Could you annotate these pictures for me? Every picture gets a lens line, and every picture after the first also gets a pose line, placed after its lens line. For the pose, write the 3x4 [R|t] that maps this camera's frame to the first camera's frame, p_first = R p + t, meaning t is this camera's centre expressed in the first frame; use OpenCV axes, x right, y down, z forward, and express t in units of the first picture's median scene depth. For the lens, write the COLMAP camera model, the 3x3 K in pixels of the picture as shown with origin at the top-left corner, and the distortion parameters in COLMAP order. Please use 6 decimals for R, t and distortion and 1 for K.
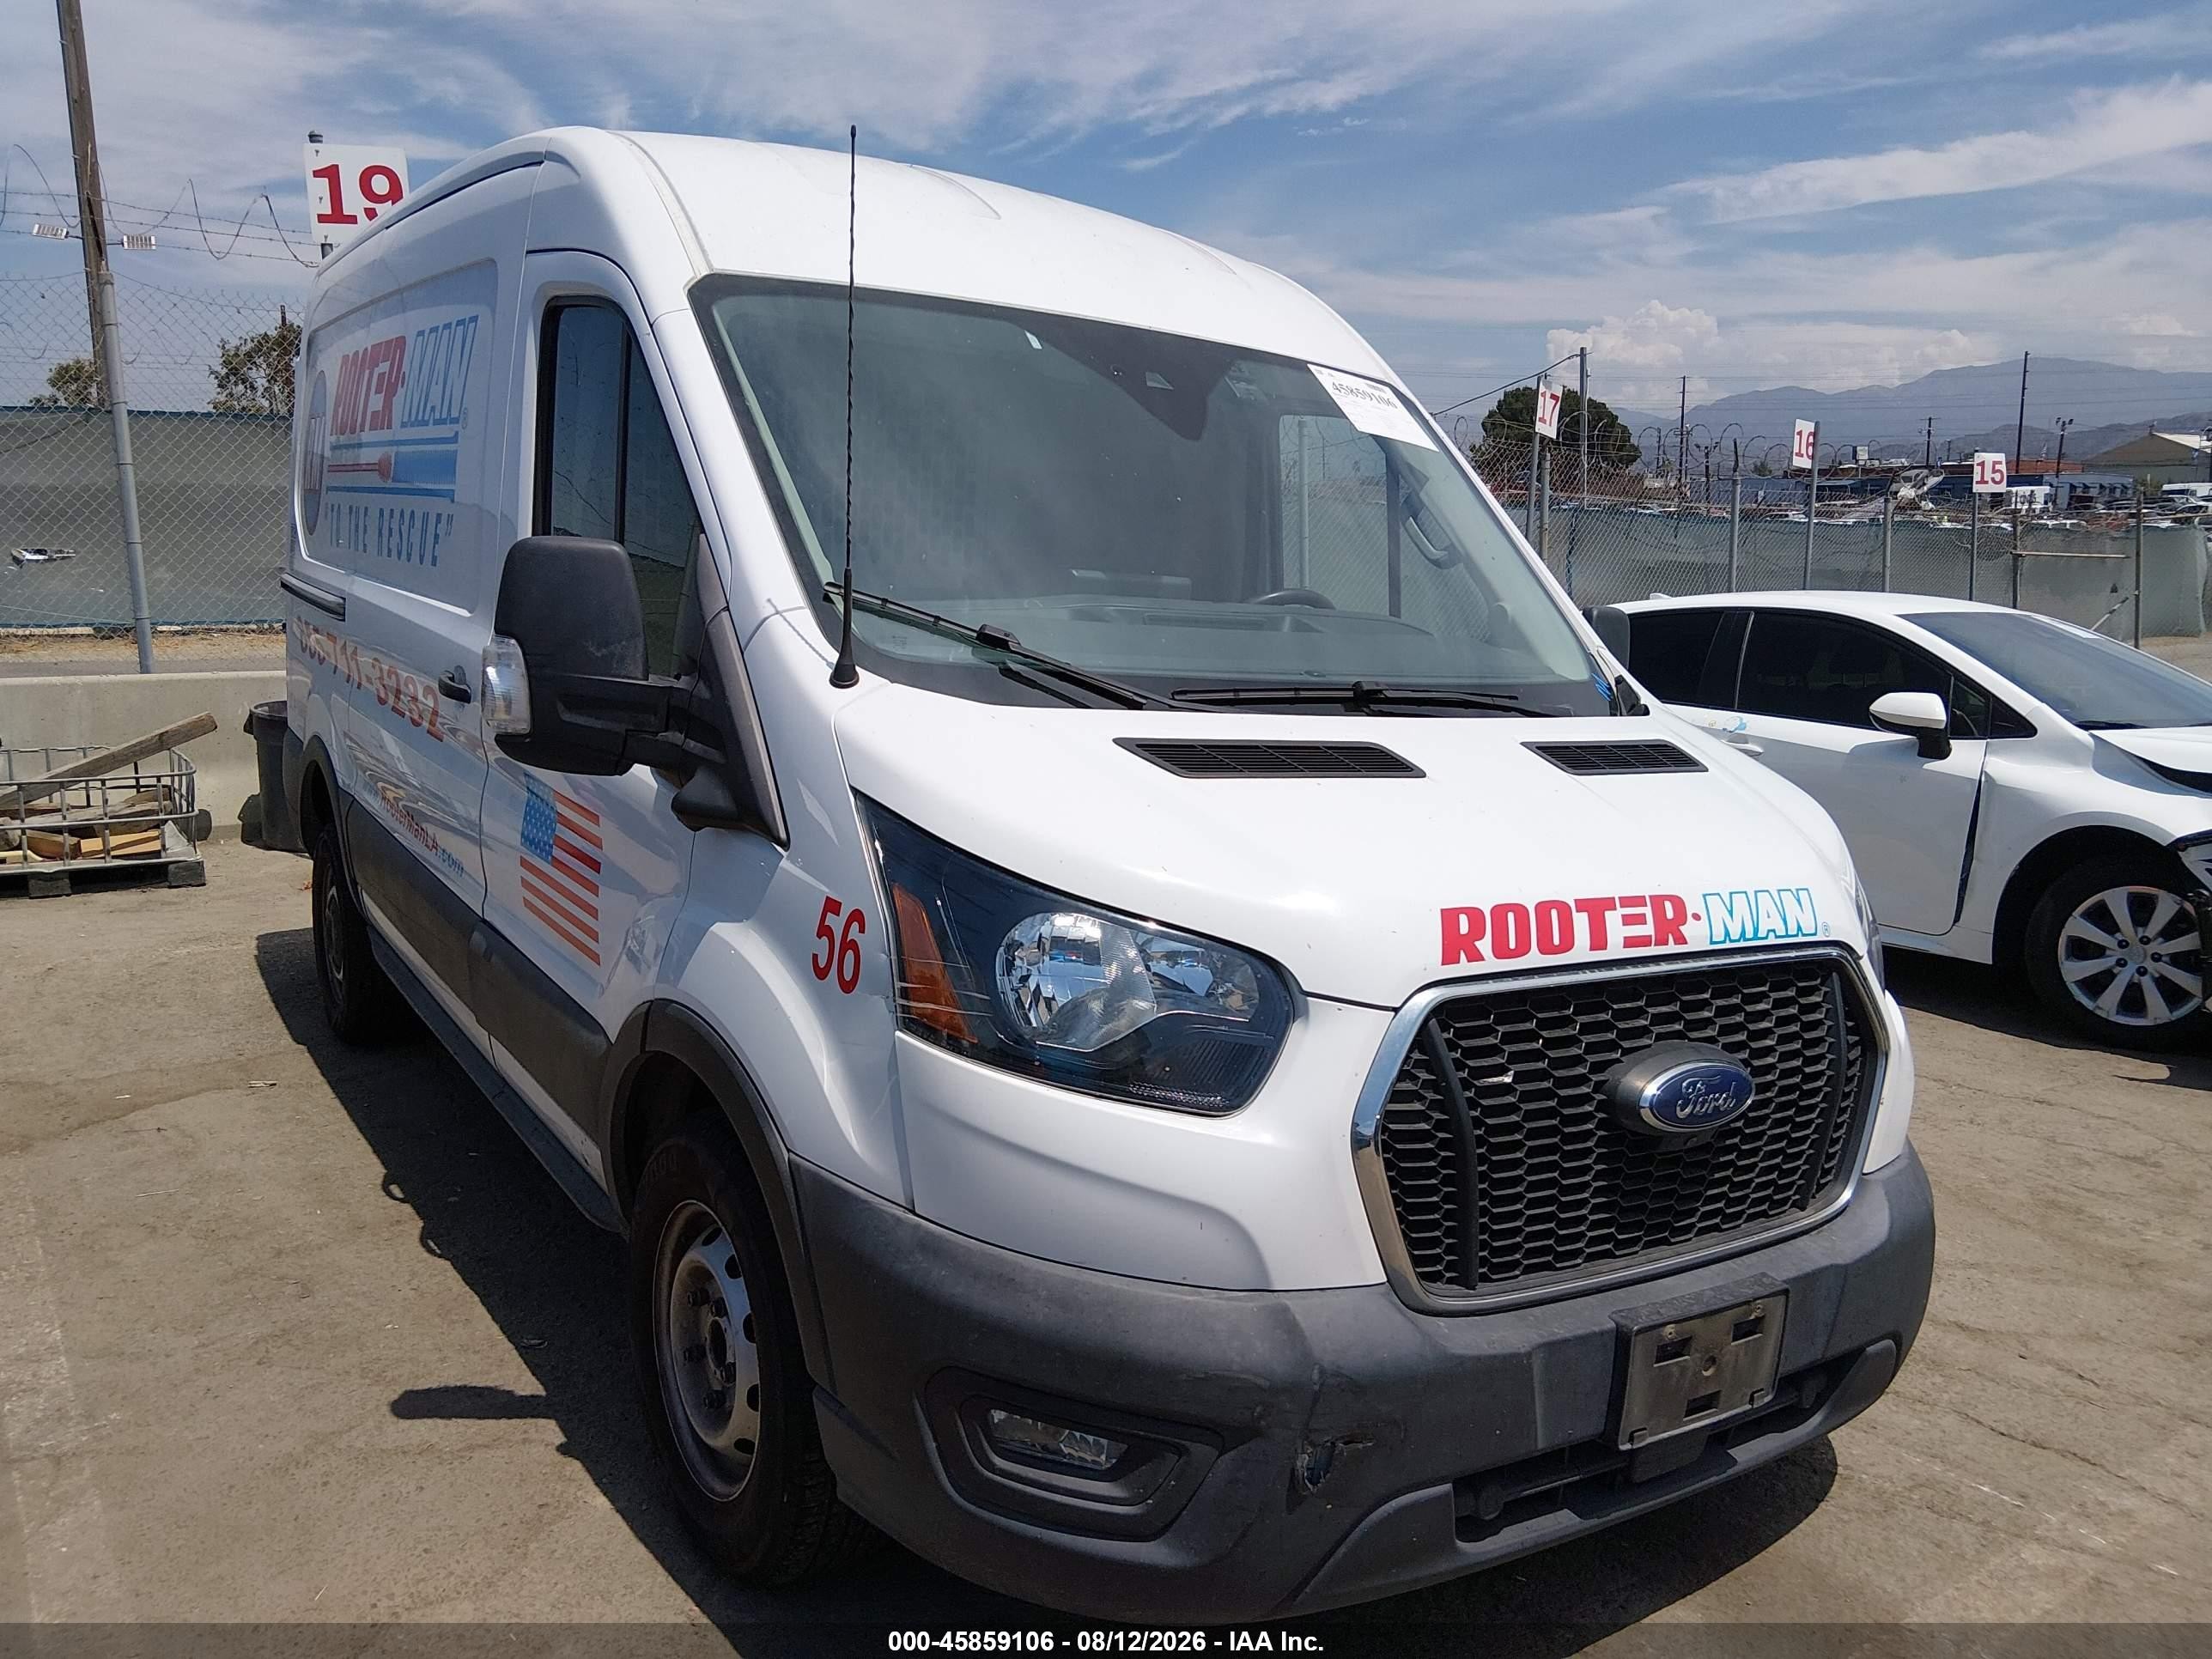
lens RADIAL K [[1709.6, 0, 1096.5], [0, 1709.6, 822.8], [0, 0, 1]] dist [0.085927, -0.010283]
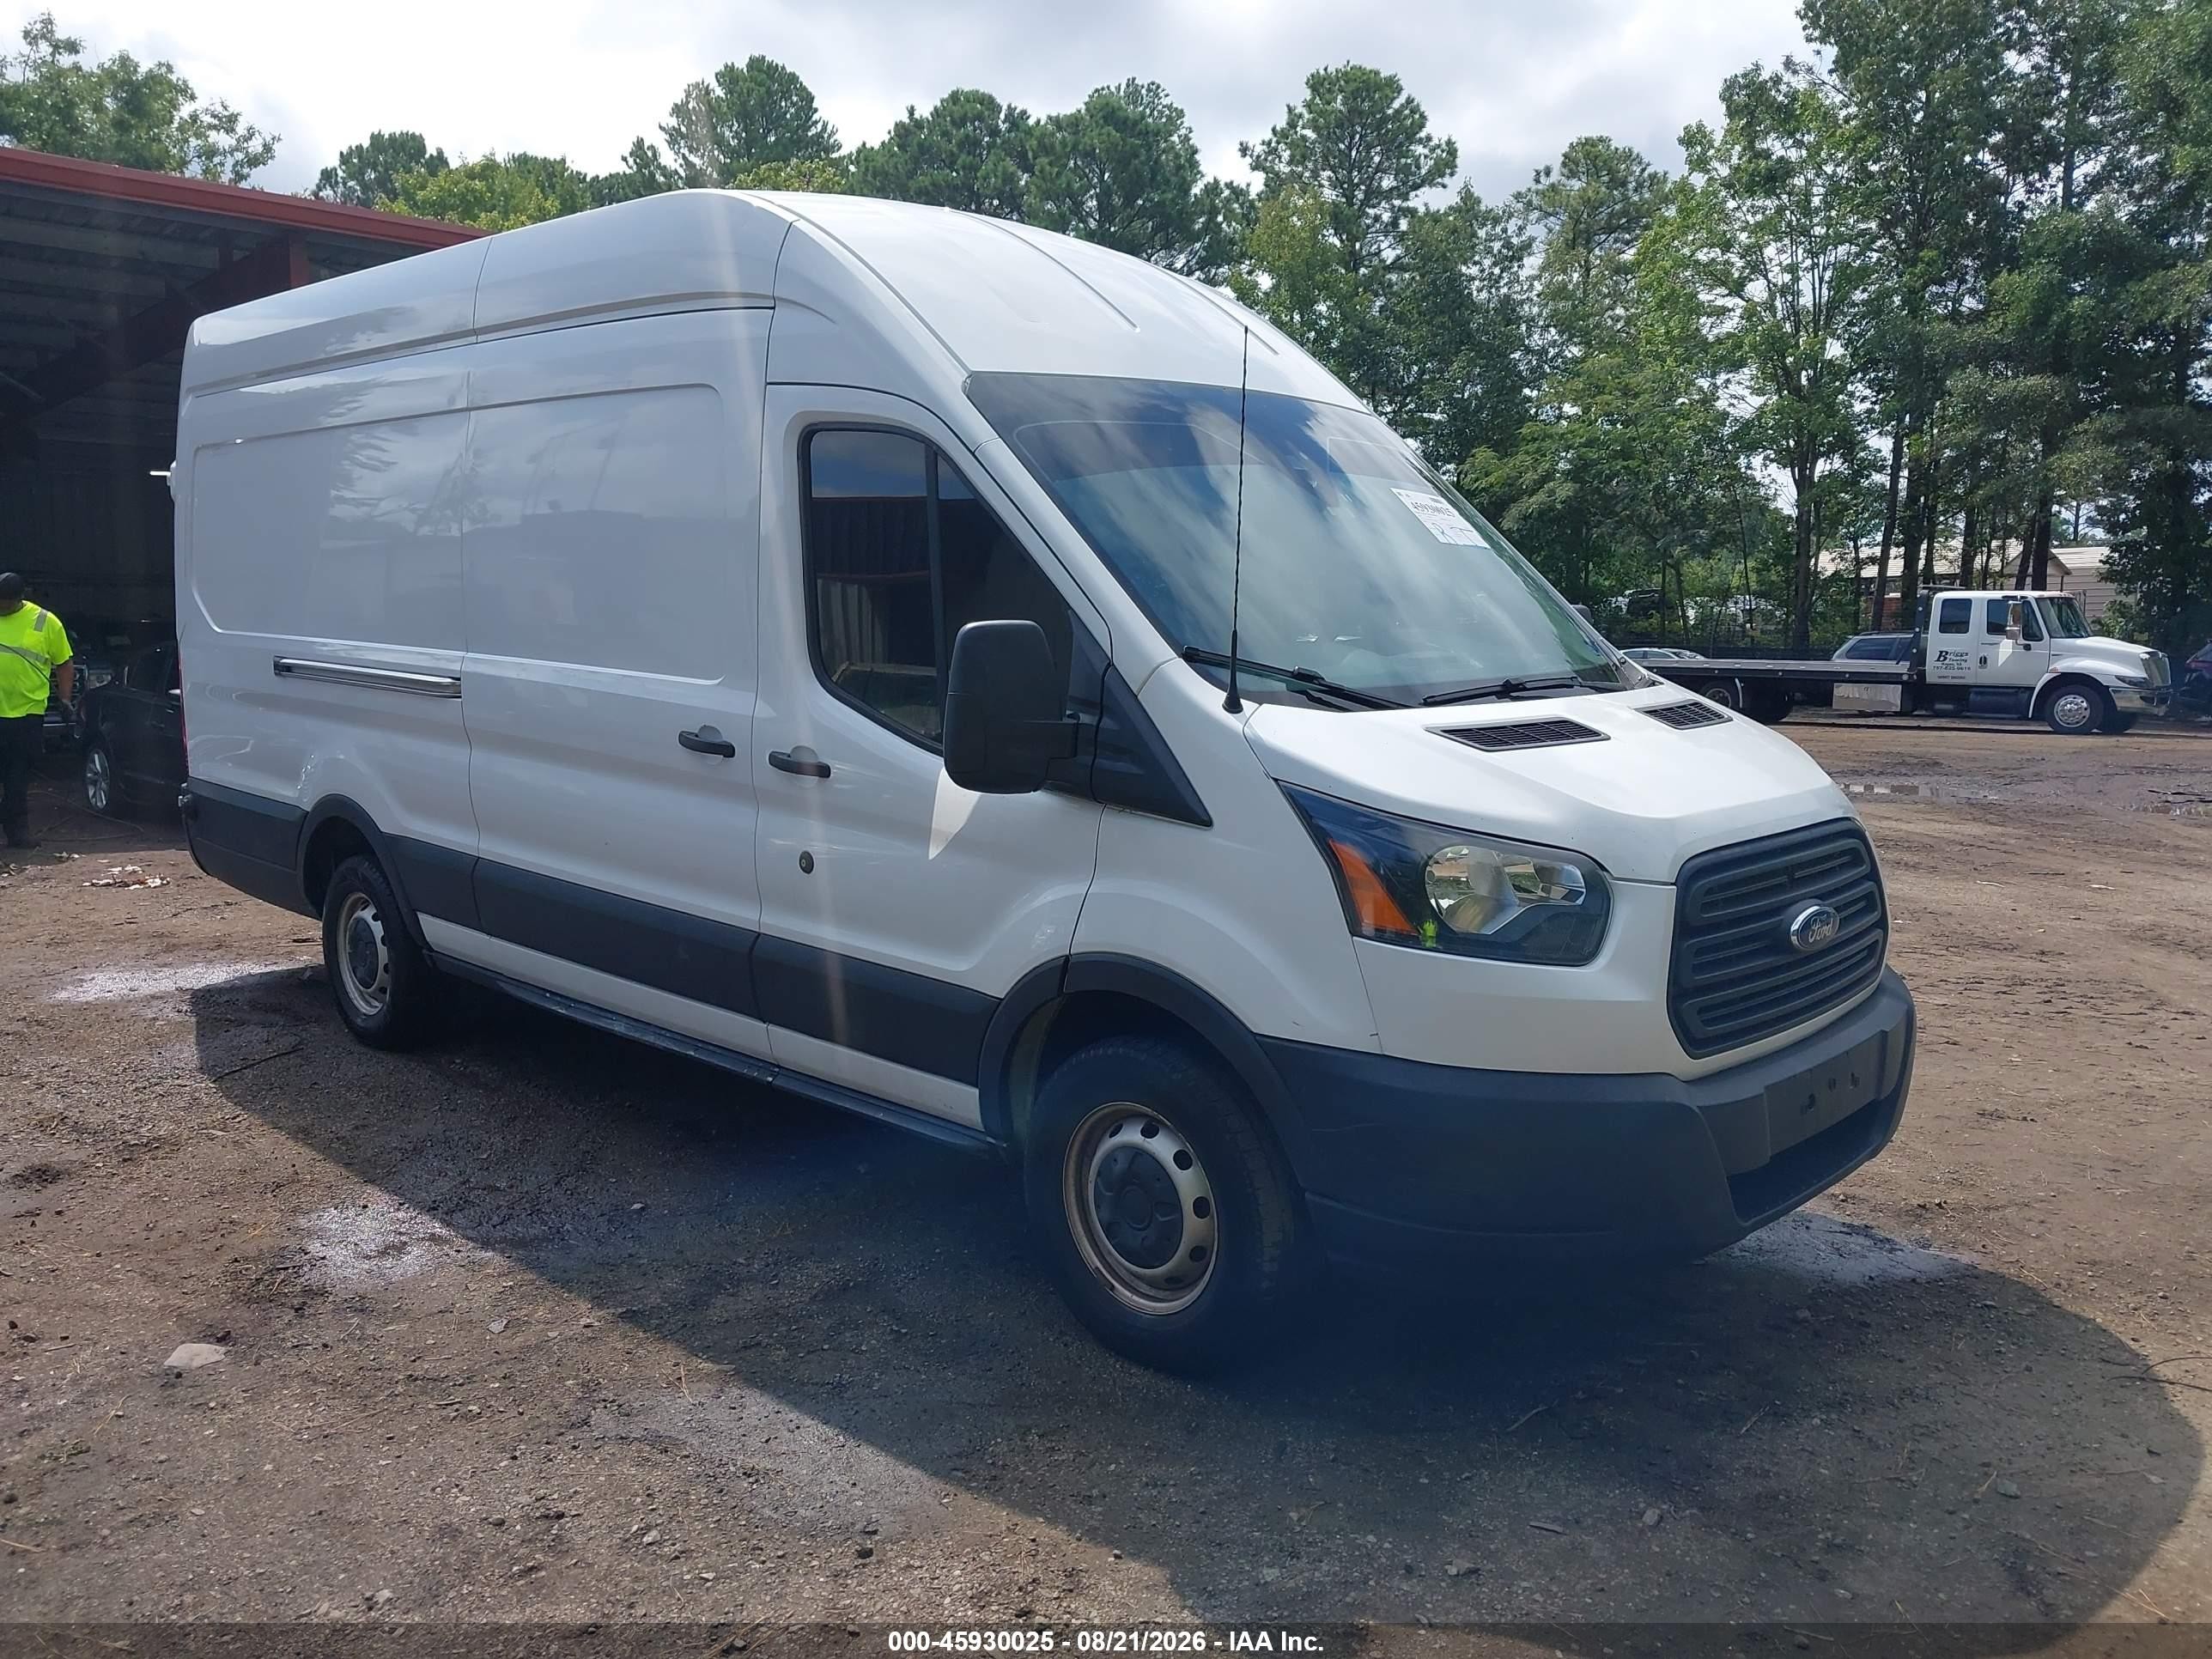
lens RADIAL K [[1709.6, 0, 1117.2], [0, 1709.6, 840.5], [0, 0, 1]] dist [0.085927, -0.010283]
pose [[0.969122, -0.098862, 0.225896, -0.605044], [0.096614, 0.995100, 0.021012, -0.012648], [-0.226866, 0.001461, 0.973925, -0.375070]]
